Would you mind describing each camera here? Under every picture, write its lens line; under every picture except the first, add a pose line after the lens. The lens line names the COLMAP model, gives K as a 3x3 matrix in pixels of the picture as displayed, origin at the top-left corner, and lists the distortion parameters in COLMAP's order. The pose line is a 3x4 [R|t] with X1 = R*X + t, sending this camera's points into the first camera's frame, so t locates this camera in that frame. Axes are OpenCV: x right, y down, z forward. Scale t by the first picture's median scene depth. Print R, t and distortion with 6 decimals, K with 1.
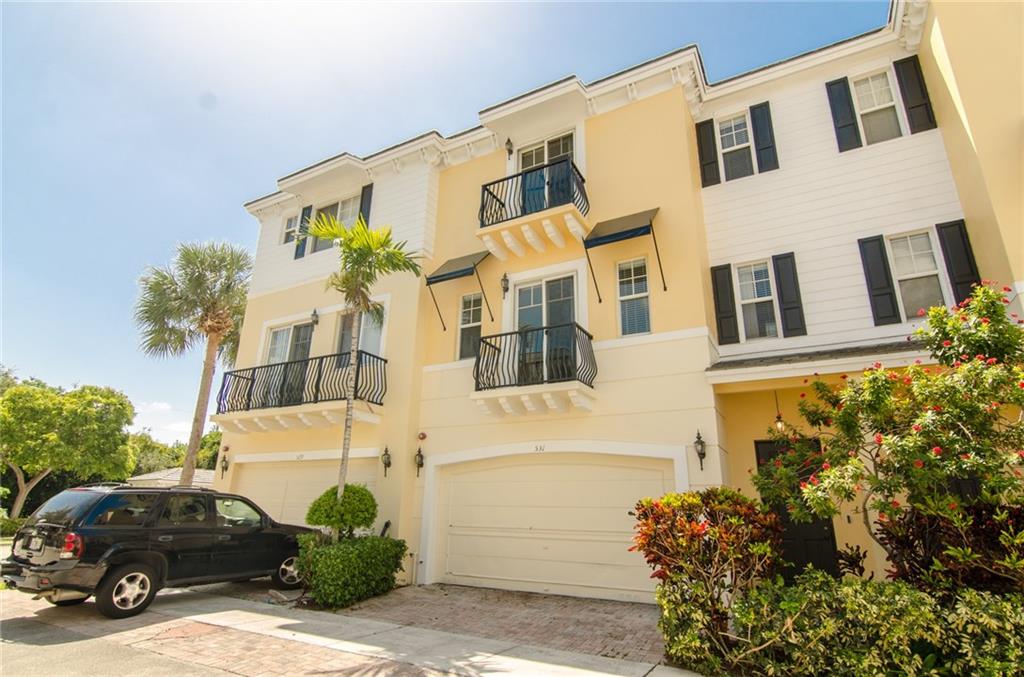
lens RADIAL K [[529.9, 0, 511.0], [0, 529.9, 343.0], [0, 0, 1]] dist [-0.002322, -0.000023]
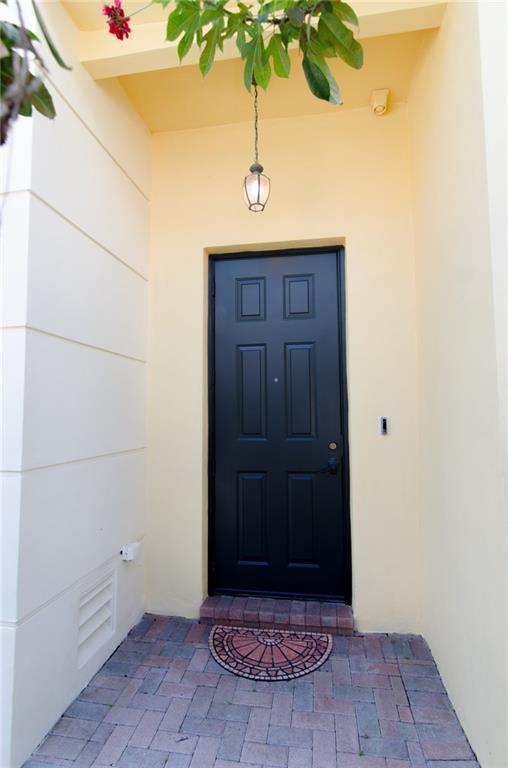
lens RADIAL K [[403.4, 0, 257.7], [0, 403.4, 386.0], [0, 0, 1]] dist [-0.010867, 0.000680]
pose [[0.940958, -0.002953, 0.338509, 0.360507], [-0.079561, 0.970024, 0.229617, 0.196355], [-0.329040, -0.242992, 0.912517, 0.619220]]
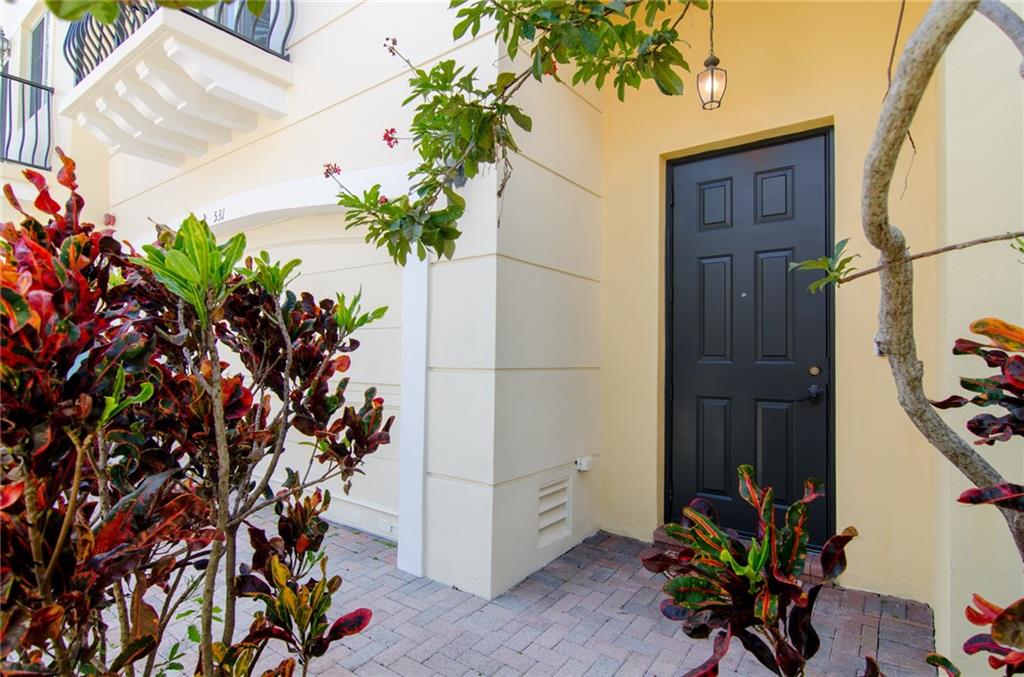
lens RADIAL K [[537.9, 0, 512.0], [0, 537.9, 338.5], [0, 0, 1]] dist [-0.010867, 0.000680]
pose [[0.991608, -0.014403, -0.128475, 0.369595], [0.048871, 0.961795, 0.269375, 0.185981], [0.119686, -0.273393, 0.954427, 0.533135]]
